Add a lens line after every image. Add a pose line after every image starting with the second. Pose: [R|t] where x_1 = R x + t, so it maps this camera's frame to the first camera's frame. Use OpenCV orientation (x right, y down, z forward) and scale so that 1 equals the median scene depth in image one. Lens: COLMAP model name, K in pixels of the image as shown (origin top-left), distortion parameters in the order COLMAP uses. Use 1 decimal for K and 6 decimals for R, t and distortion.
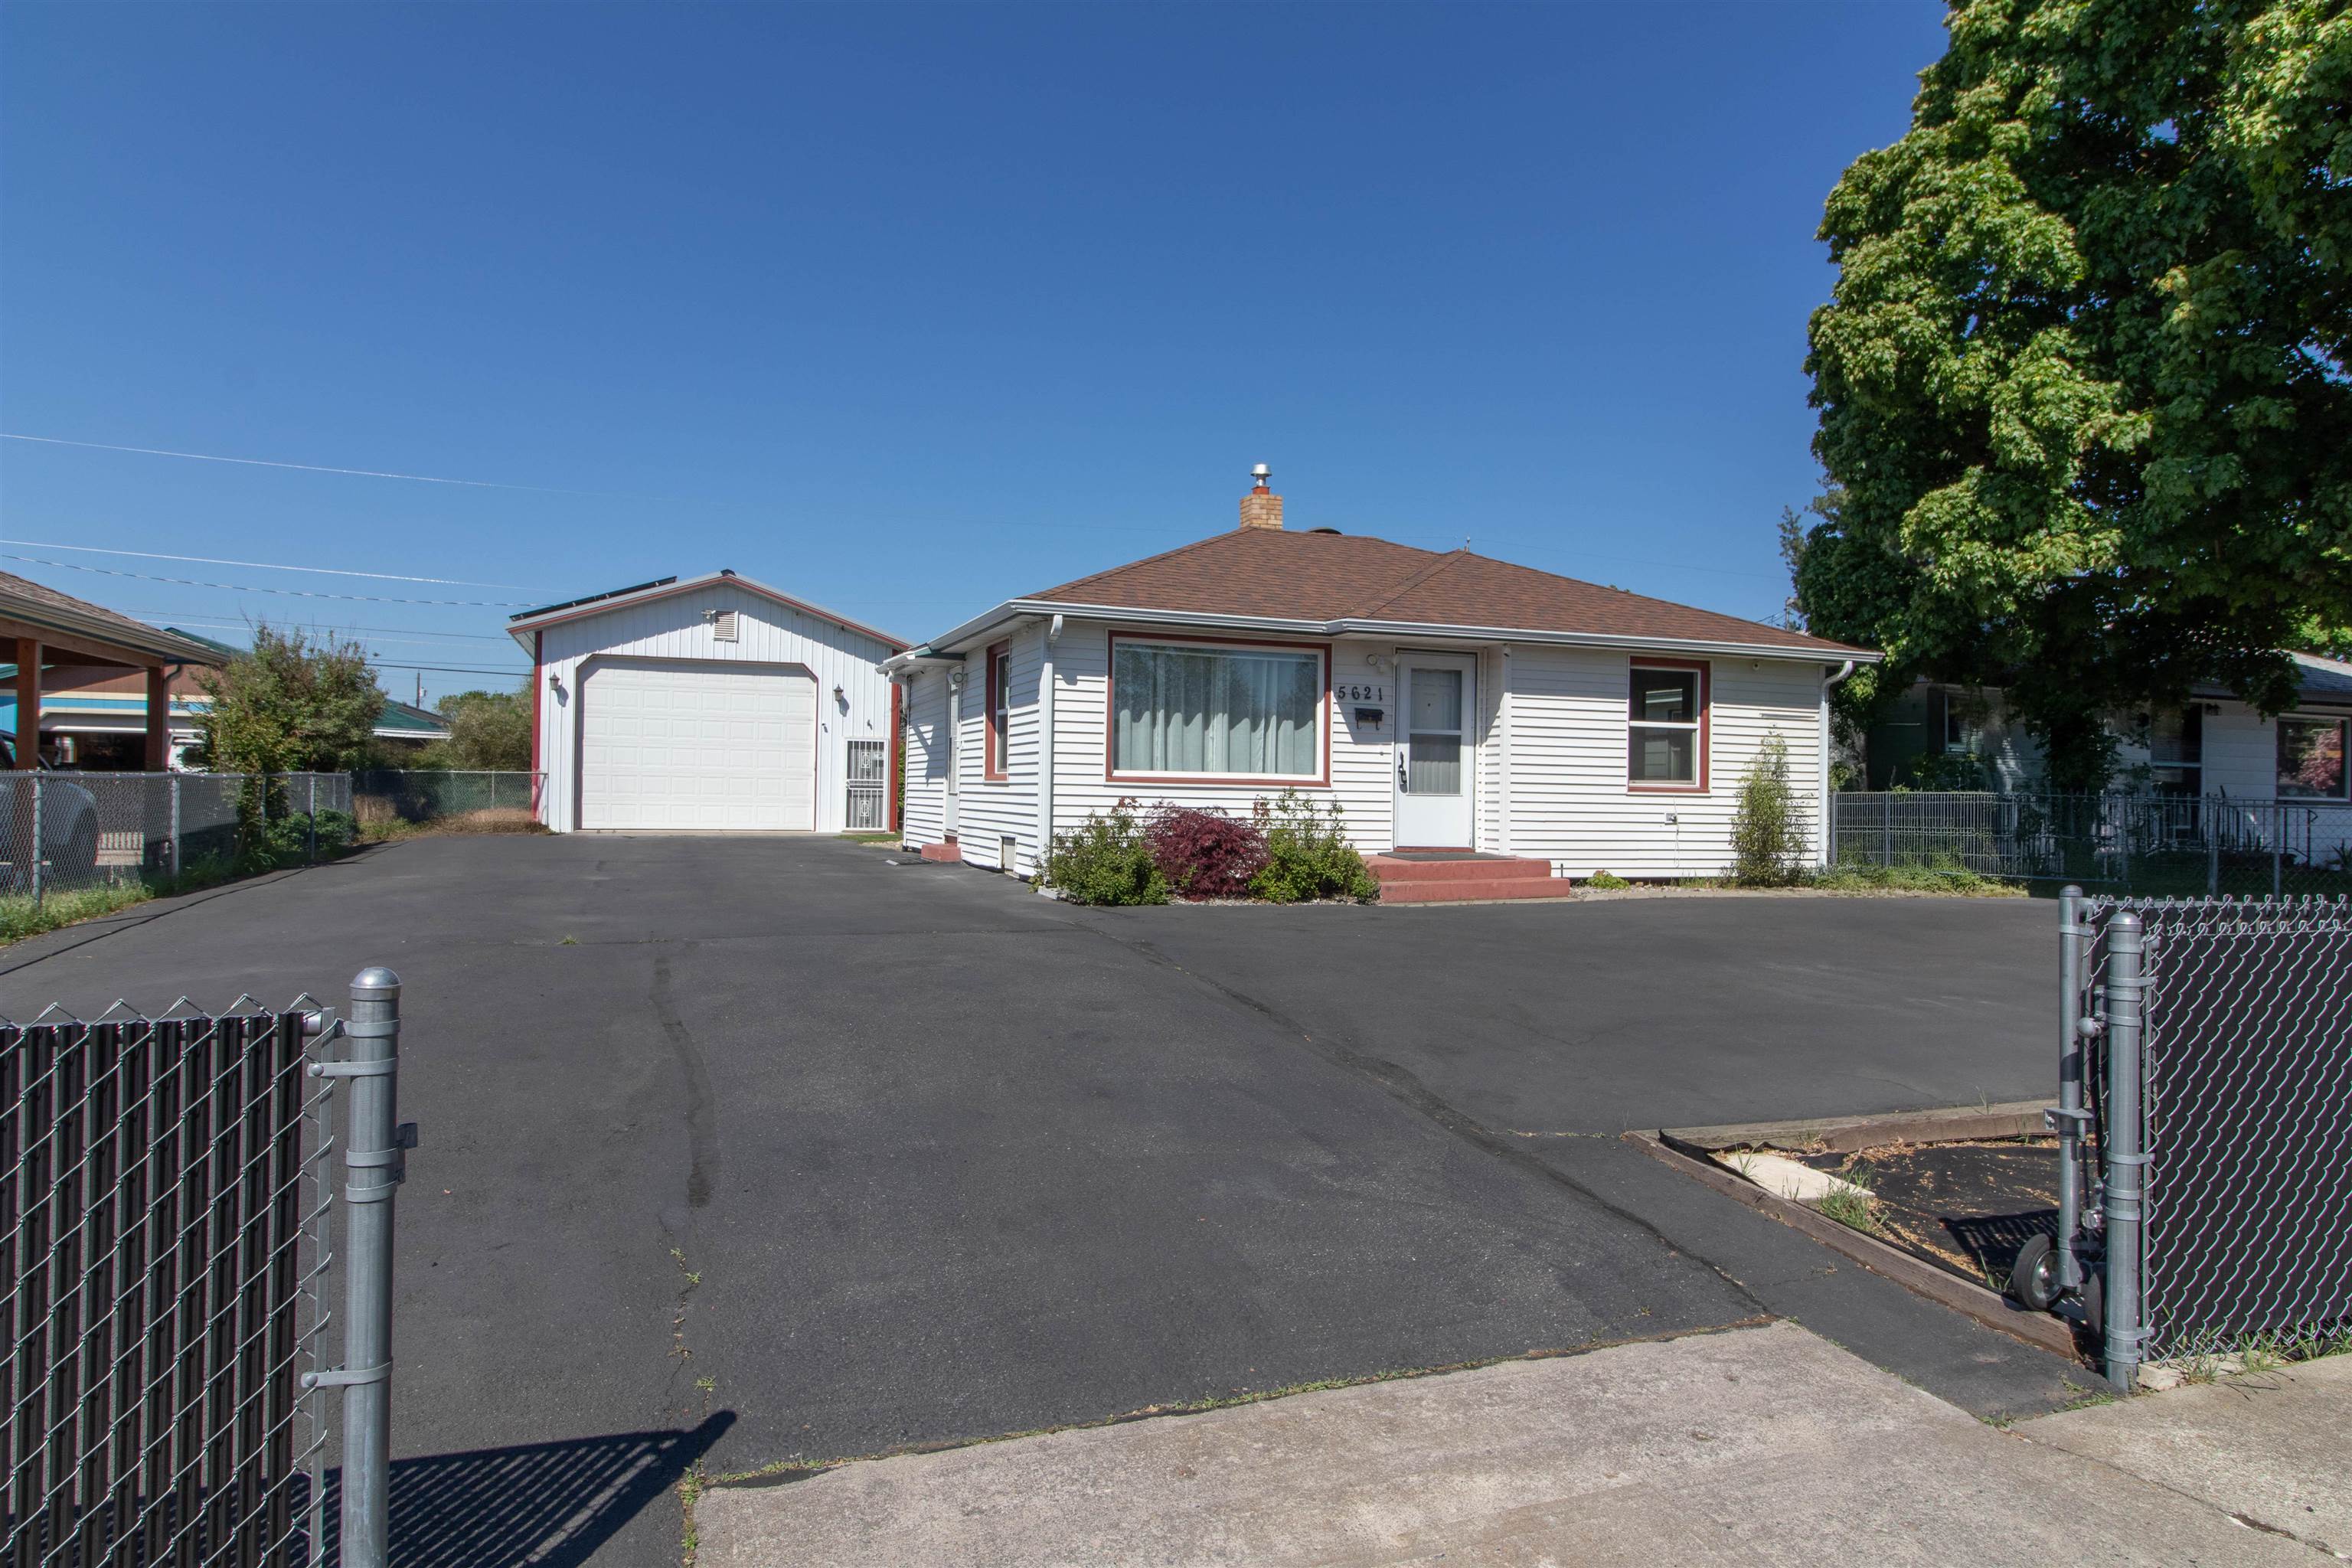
lens RADIAL K [[1433.8, 0, 1176.1], [0, 1433.8, 785.9], [0, 0, 1]] dist [0.006036, 0.000027]
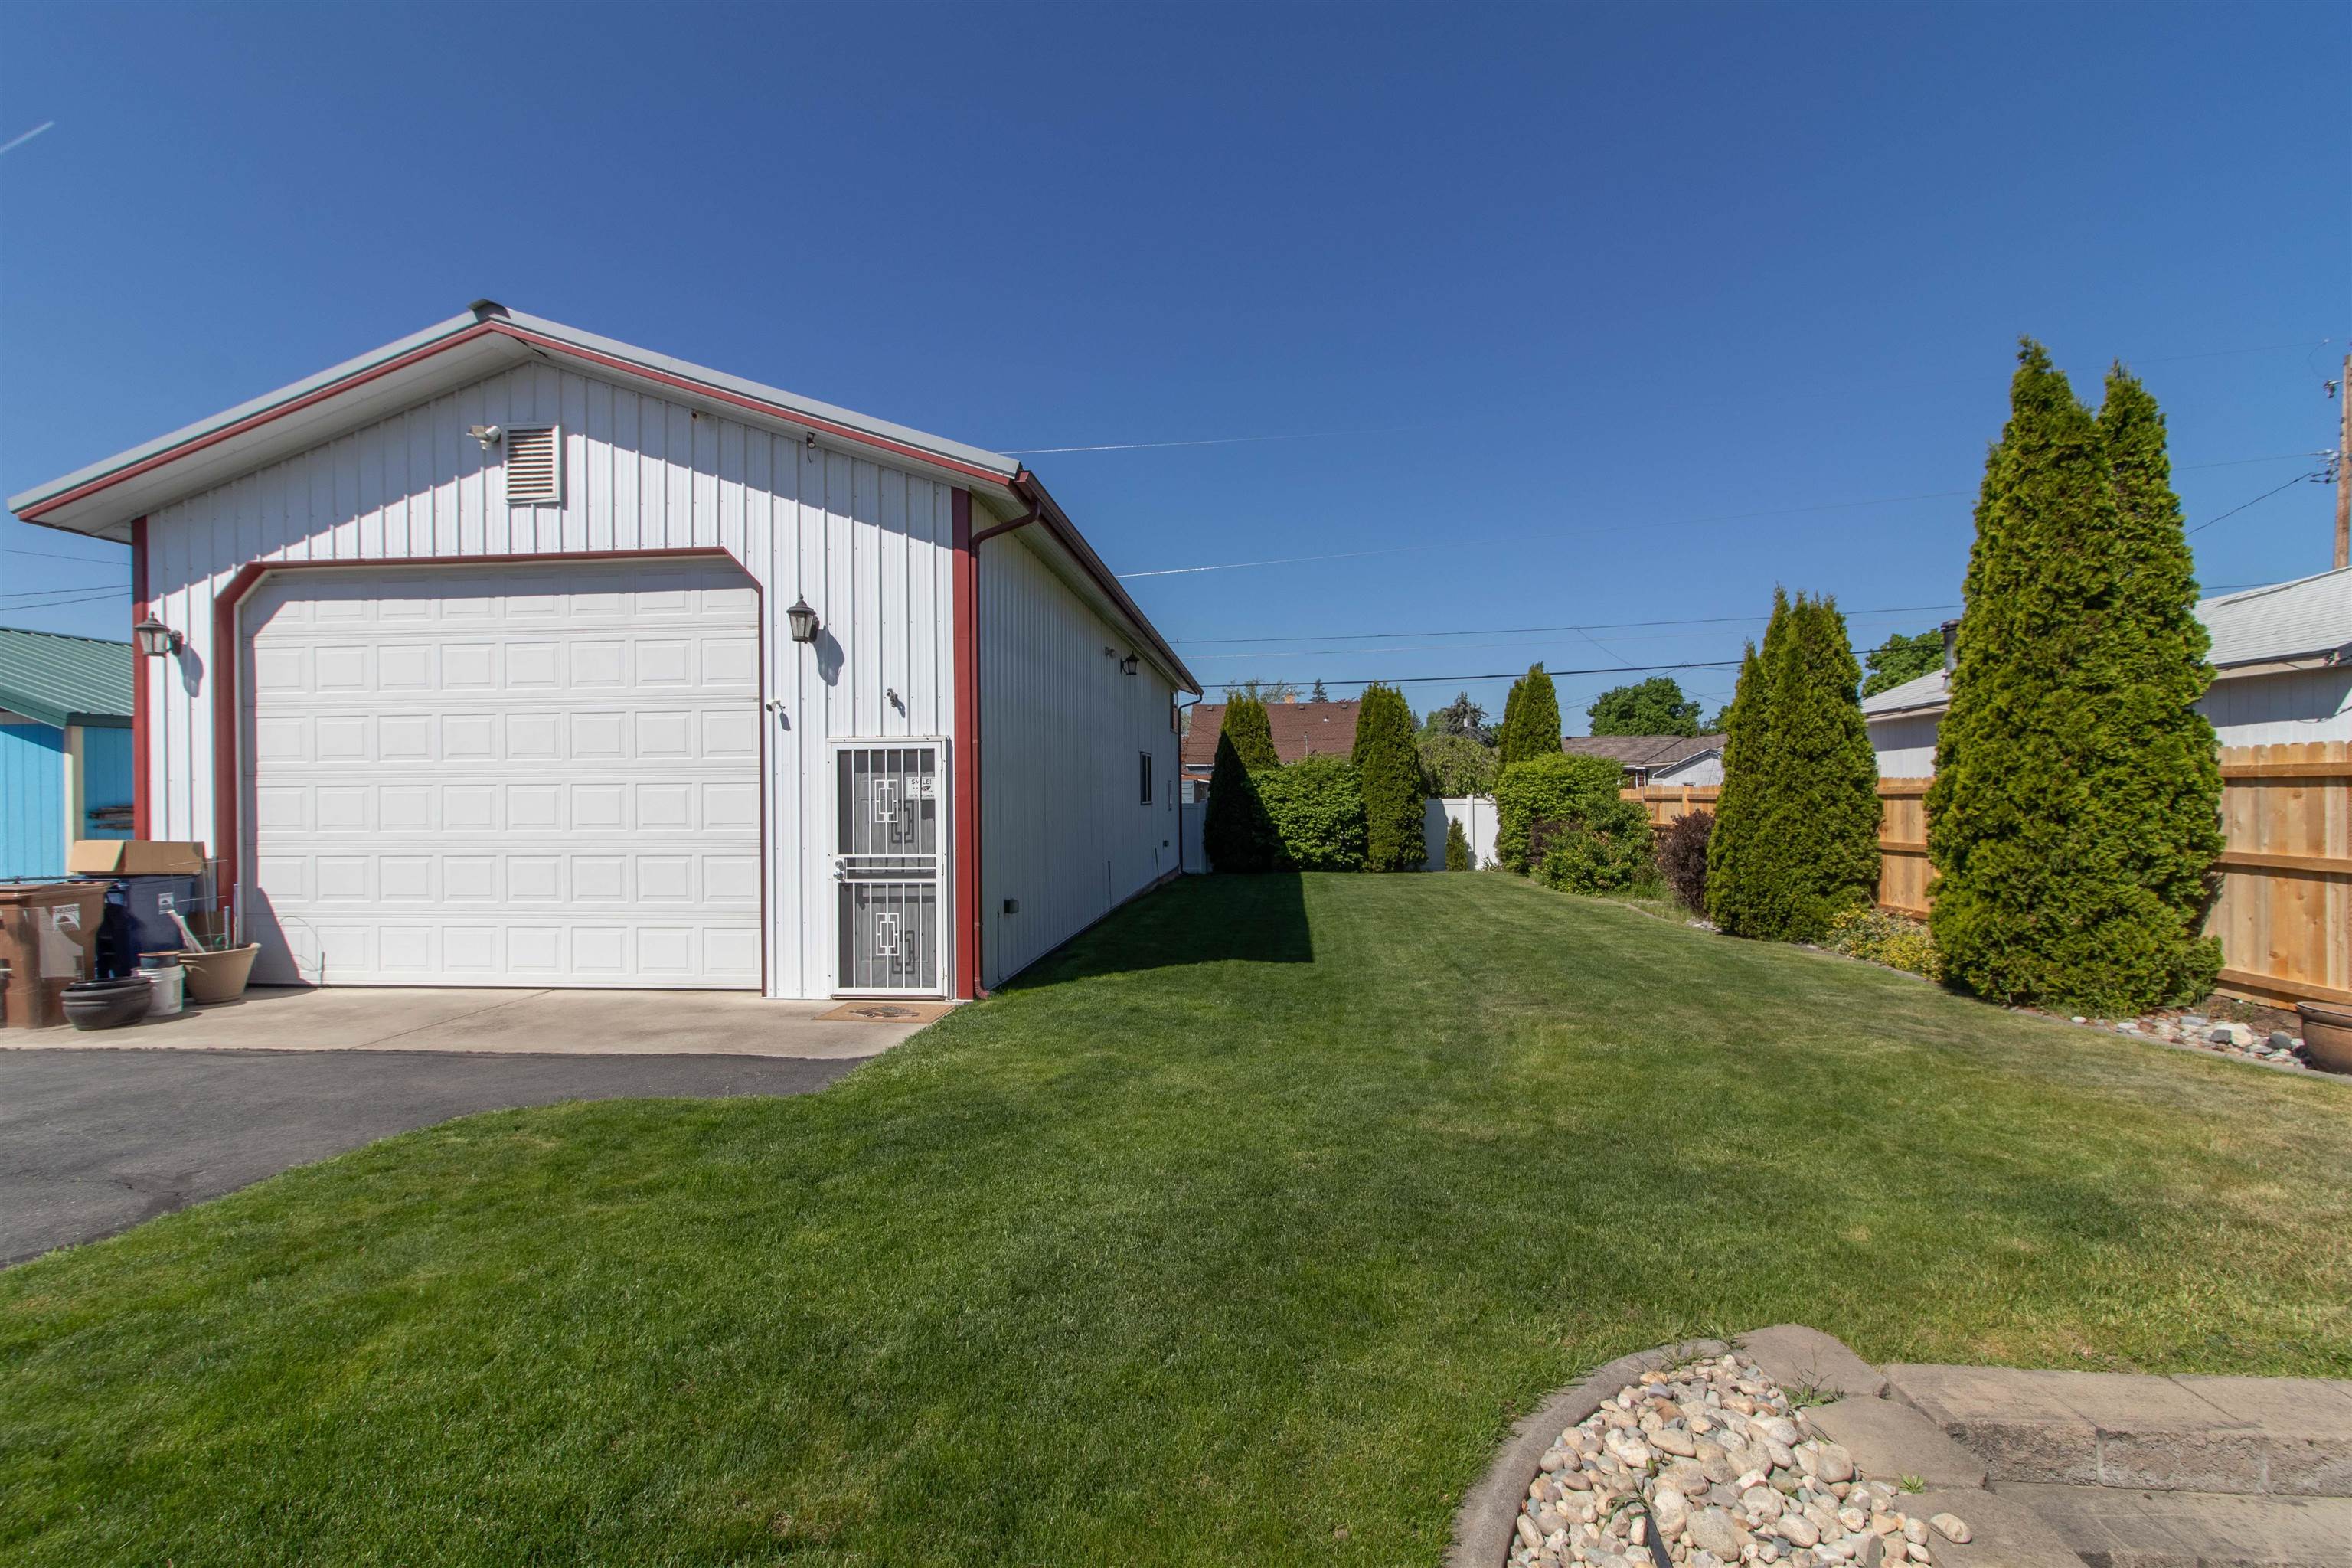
lens RADIAL K [[1104.1, 0, 1177.9], [0, 1104.1, 795.0], [0, 0, 1]] dist [0.000694, 0.000662]
pose [[0.893315, -0.024883, -0.448742, -0.050020], [0.029453, 0.999561, 0.003206, -0.035261], [0.448465, -0.016081, 0.893656, 1.511748]]
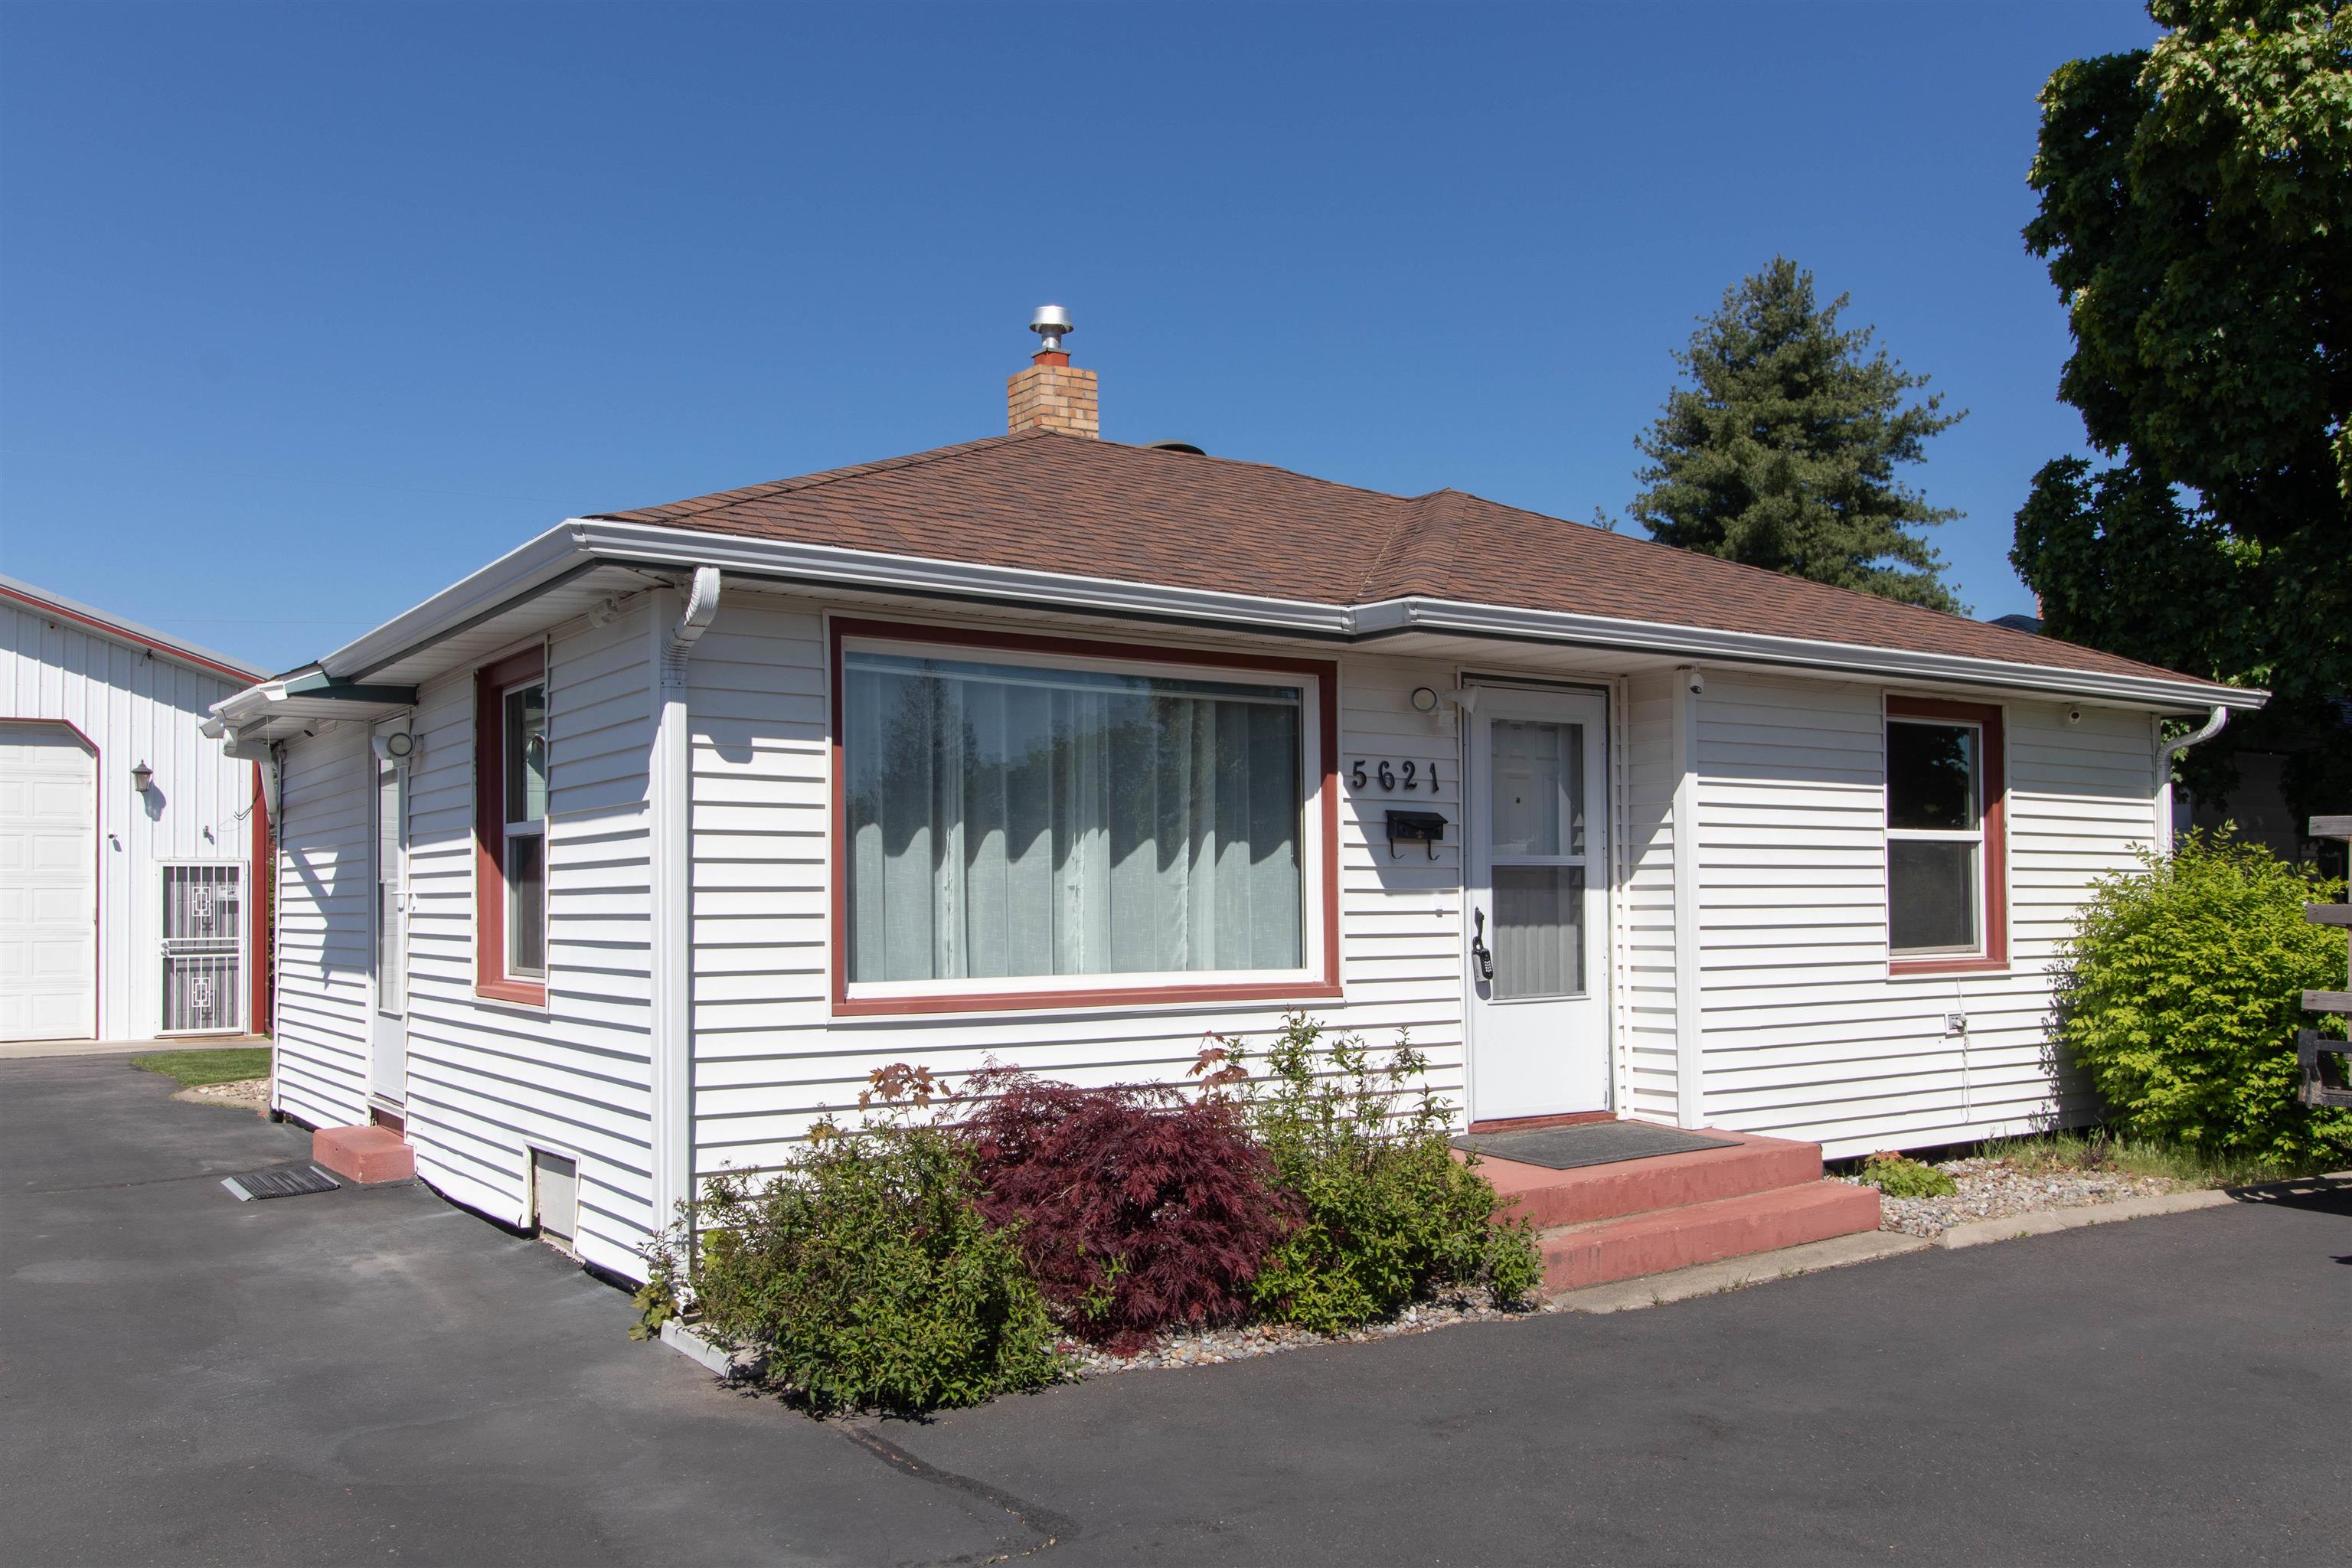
lens RADIAL K [[1882.4, 0, 1164.2], [0, 1882.4, 863.6], [0, 0, 1]] dist [0.002010, -0.002133]
pose [[0.969631, -0.019276, 0.243810, -0.077402], [0.022349, 0.999702, -0.009842, -0.033355], [-0.243548, 0.014992, 0.969773, 0.453676]]
